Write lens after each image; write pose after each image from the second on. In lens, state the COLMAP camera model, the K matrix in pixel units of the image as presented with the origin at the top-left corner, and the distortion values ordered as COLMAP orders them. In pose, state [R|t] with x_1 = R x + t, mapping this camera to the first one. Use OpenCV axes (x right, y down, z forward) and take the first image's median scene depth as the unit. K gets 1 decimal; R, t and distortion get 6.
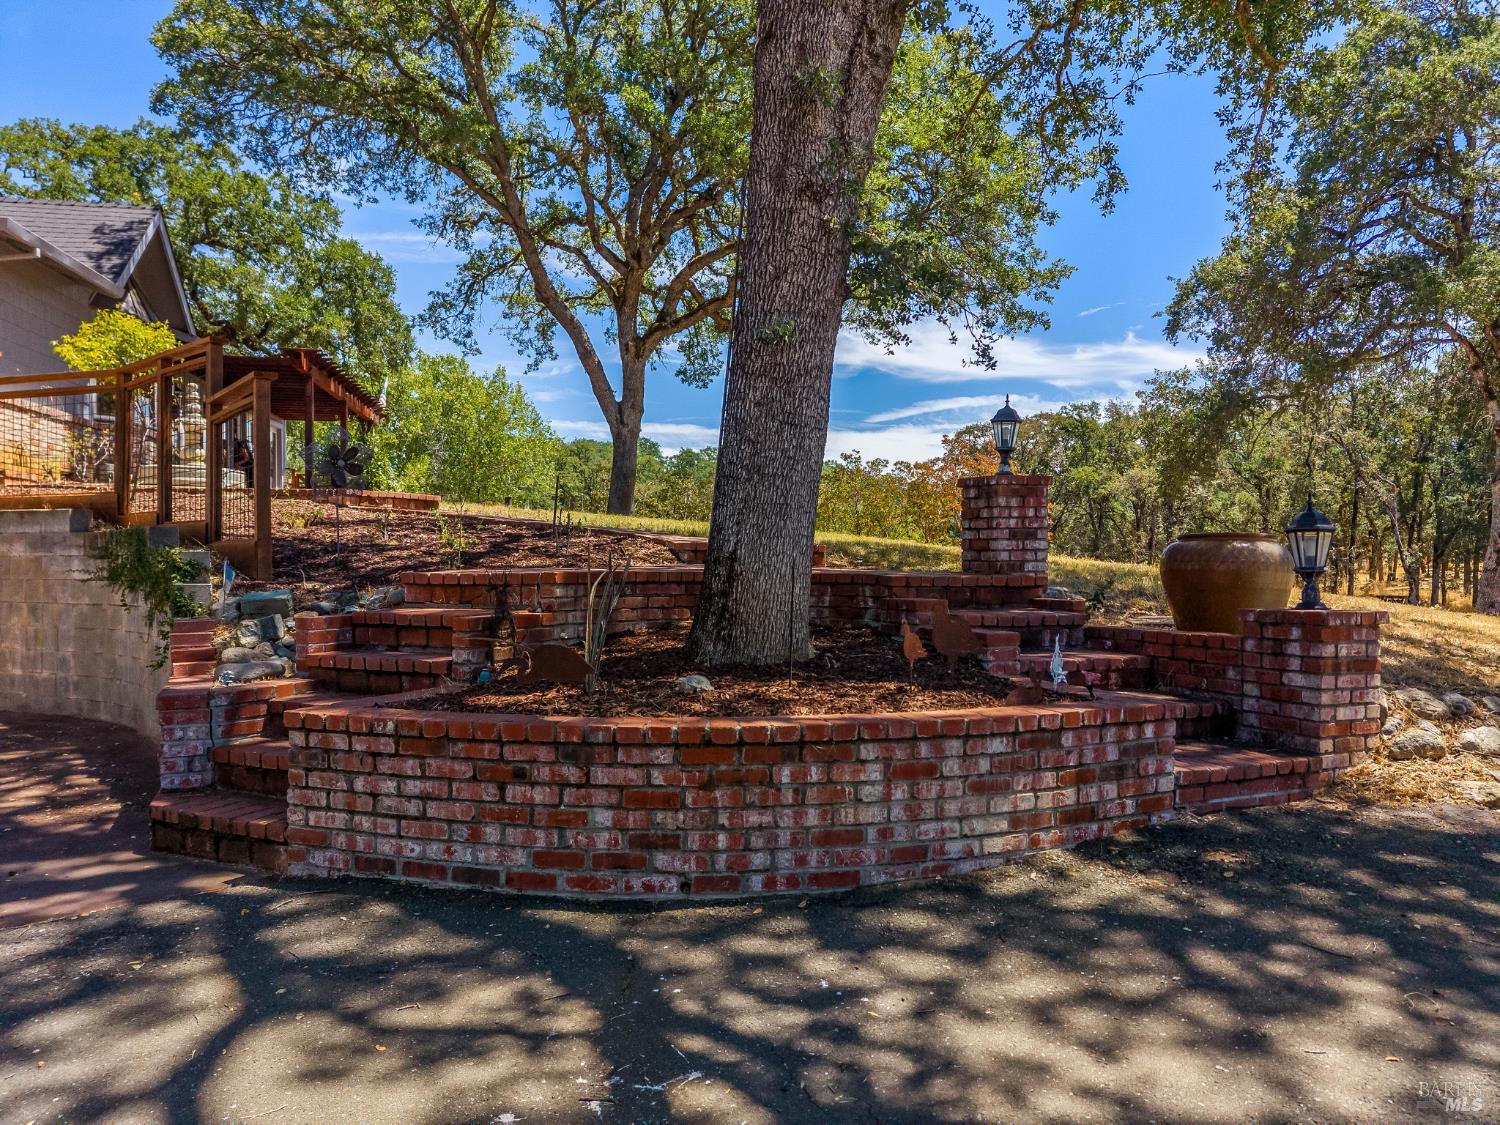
lens RADIAL K [[1002.6, 0, 745.3], [0, 1002.6, 565.4], [0, 0, 1]] dist [0.011098, -0.008258]
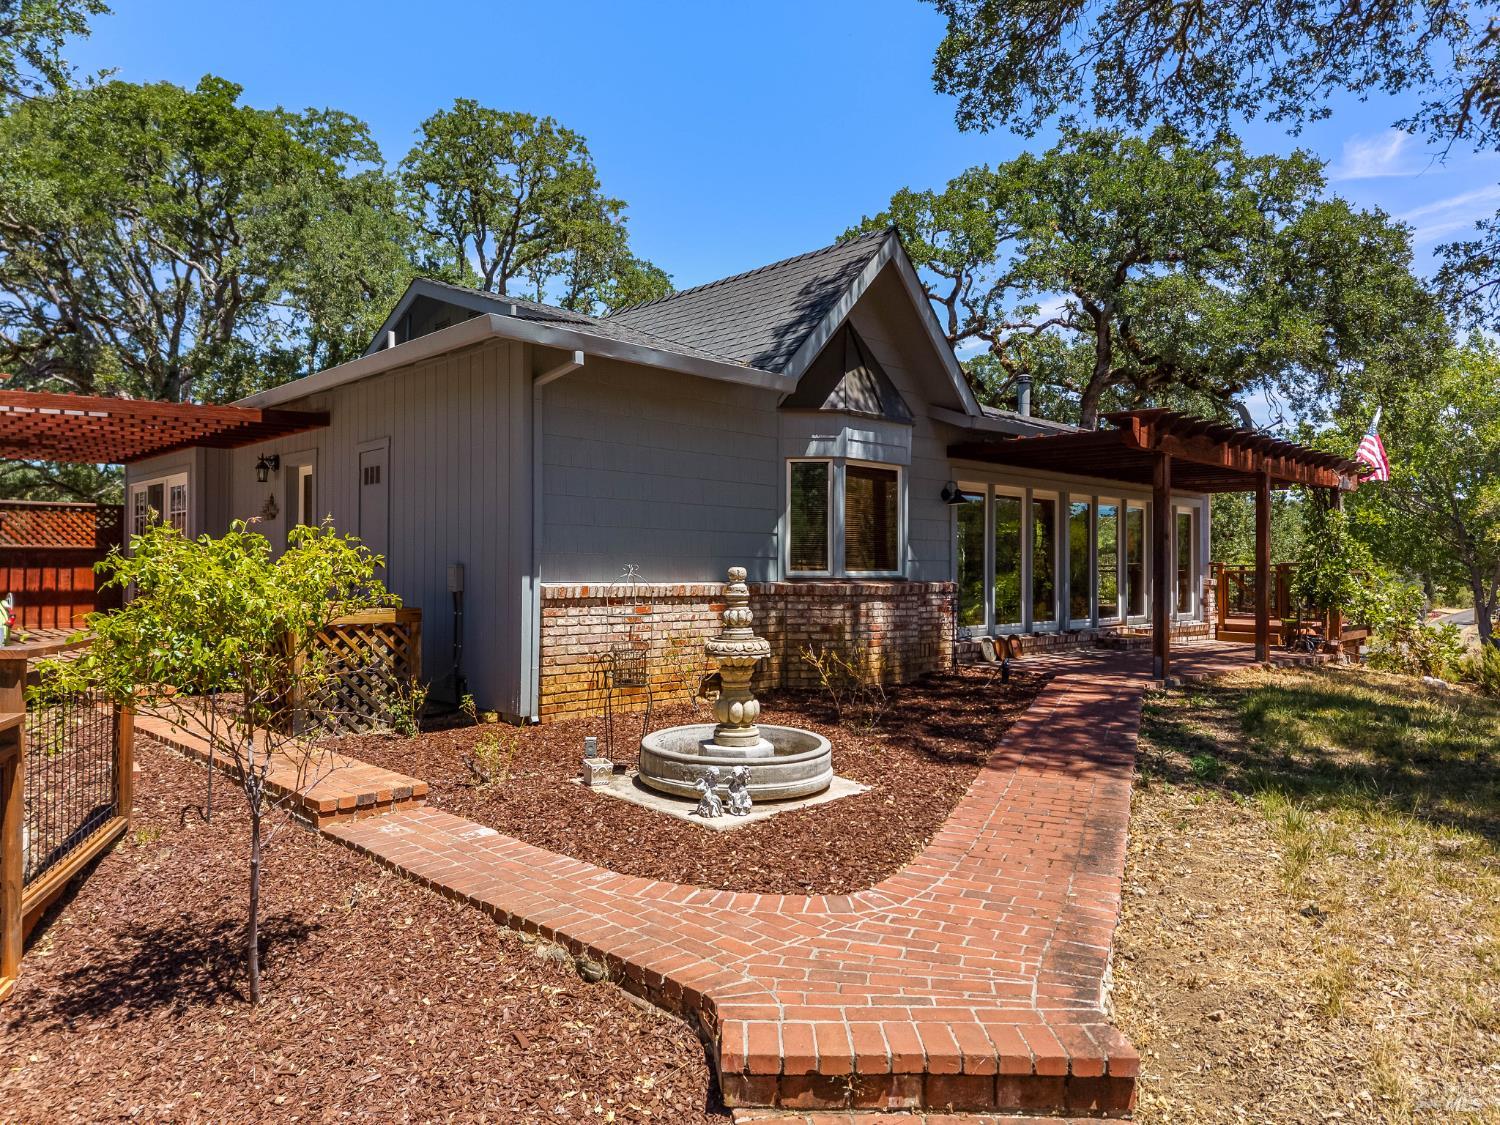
lens RADIAL K [[1002.6, 0, 741.7], [0, 1002.6, 565.5], [0, 0, 1]] dist [0.011098, -0.008258]
pose [[0.557291, 0.001733, -0.830315, -0.111251], [-0.010269, 0.999936, -0.004806, -0.141770], [0.830254, 0.011204, 0.557273, 0.576247]]
